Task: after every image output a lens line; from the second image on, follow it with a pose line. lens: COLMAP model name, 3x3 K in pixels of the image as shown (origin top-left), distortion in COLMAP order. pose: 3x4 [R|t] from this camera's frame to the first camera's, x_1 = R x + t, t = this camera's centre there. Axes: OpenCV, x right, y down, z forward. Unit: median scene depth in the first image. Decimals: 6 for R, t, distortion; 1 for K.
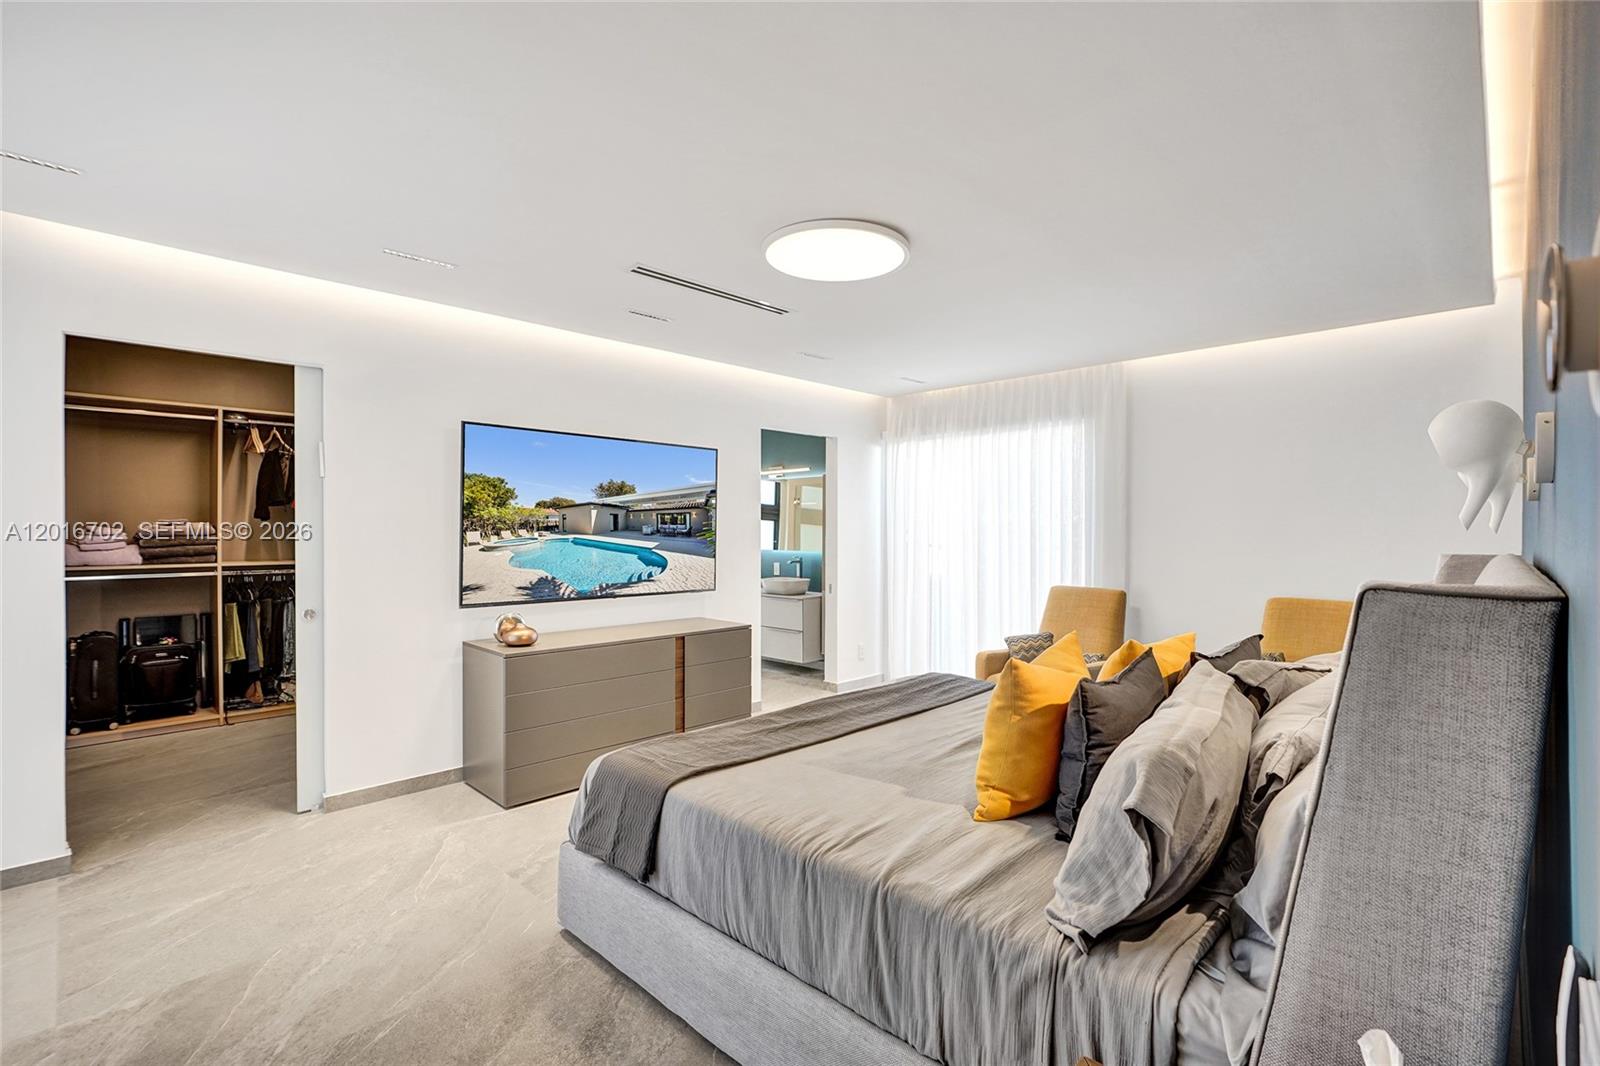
lens RADIAL K [[697.6, 0, 802.3], [0, 697.6, 555.4], [0, 0, 1]] dist [0.003662, 0.000011]
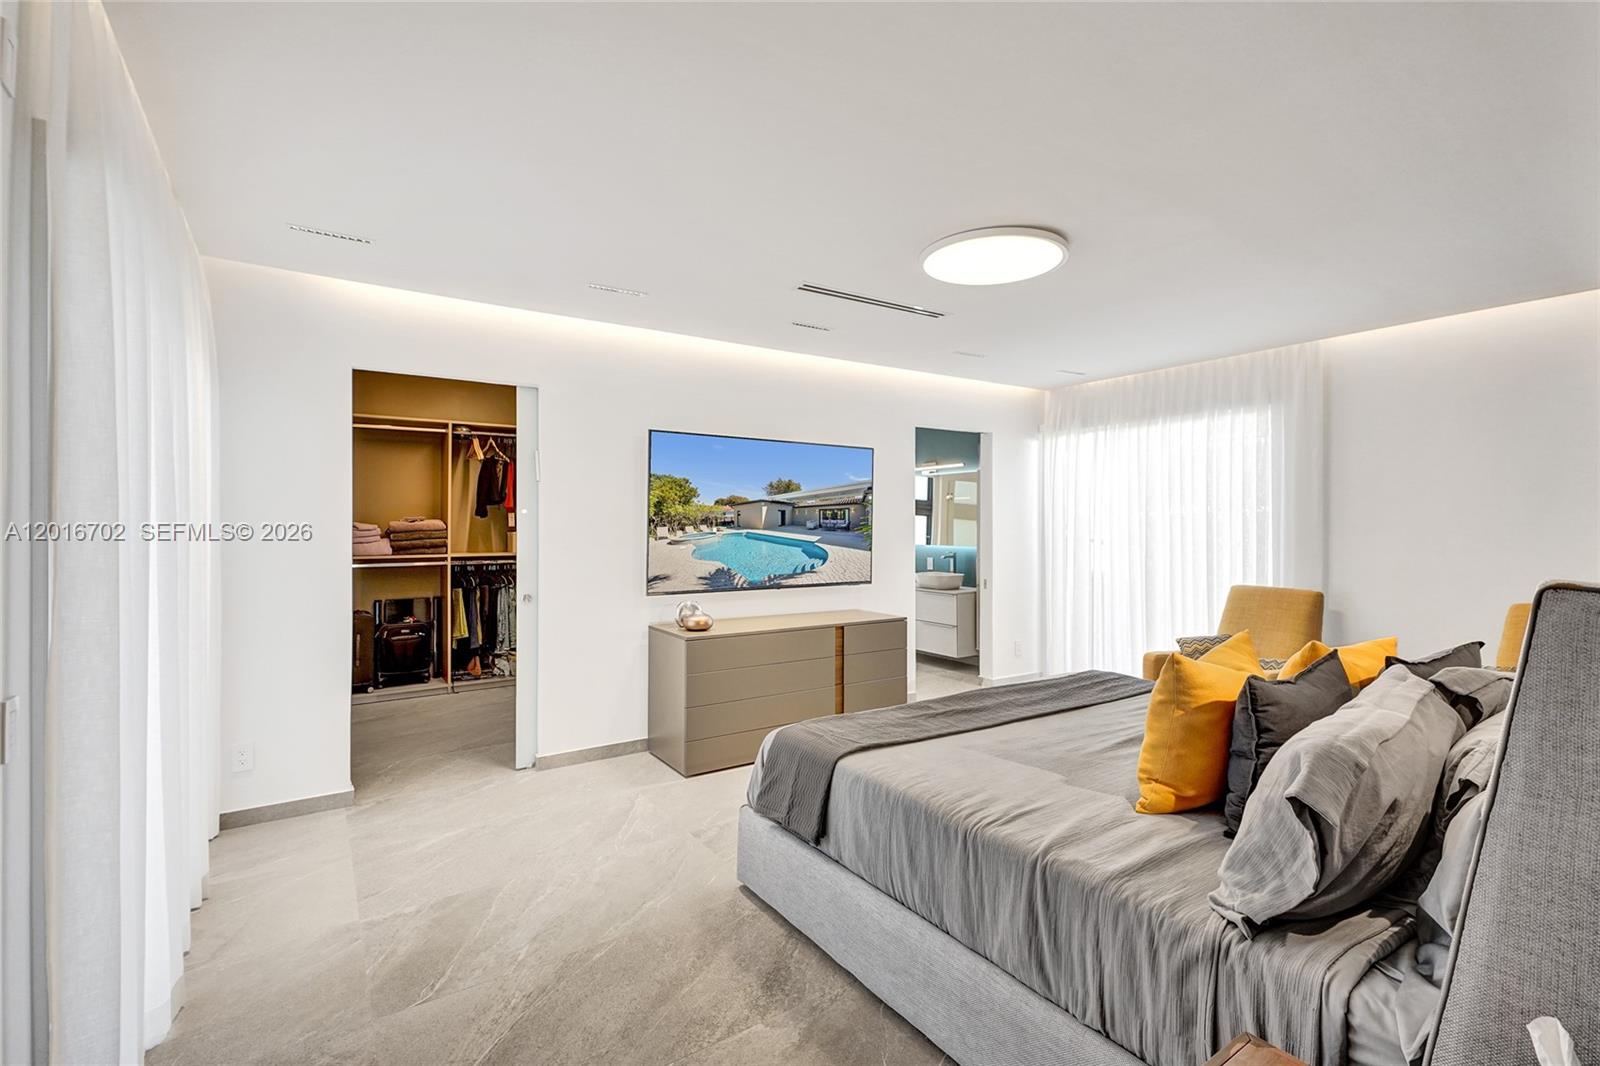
lens RADIAL K [[765.2, 0, 803.3], [0, 765.2, 520.6], [0, 0, 1]] dist [0.004631, 0.000225]
pose [[0.983479, -0.002556, -0.181004, -0.023625], [-0.005253, 0.999076, -0.042650, 0.008157], [0.180946, 0.042897, 0.982557, -0.186318]]
